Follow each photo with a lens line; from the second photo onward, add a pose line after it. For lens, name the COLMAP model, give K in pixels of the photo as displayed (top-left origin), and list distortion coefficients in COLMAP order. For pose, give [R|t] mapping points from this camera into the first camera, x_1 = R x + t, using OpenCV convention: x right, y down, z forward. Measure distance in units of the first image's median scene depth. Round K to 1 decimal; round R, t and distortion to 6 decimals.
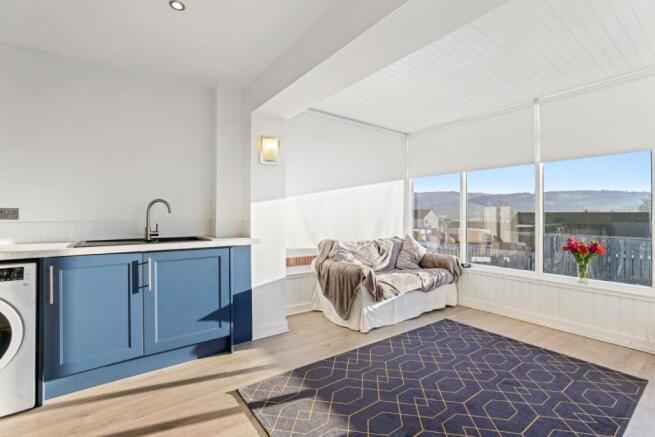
lens RADIAL K [[300.8, 0, 328.2], [0, 300.8, 215.9], [0, 0, 1]] dist [-0.001111, -0.000122]
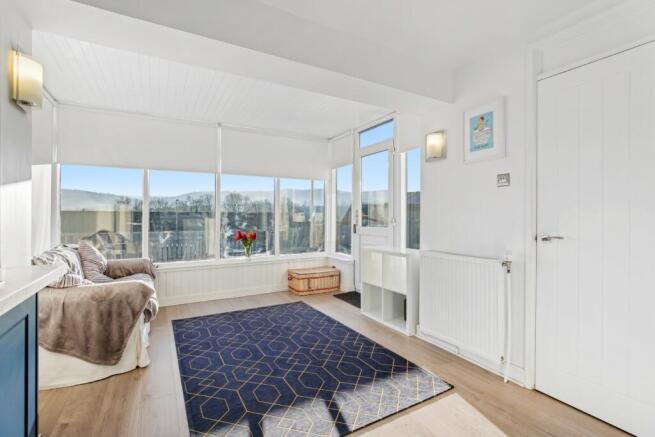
lens RADIAL K [[300.8, 0, 328.2], [0, 300.8, 215.9], [0, 0, 1]] dist [-0.001111, -0.000122]
pose [[0.122624, -0.004380, 0.992444, -0.597941], [-0.001347, 0.999989, 0.004580, -0.003248], [-0.992452, -0.001899, 0.122617, 0.441740]]
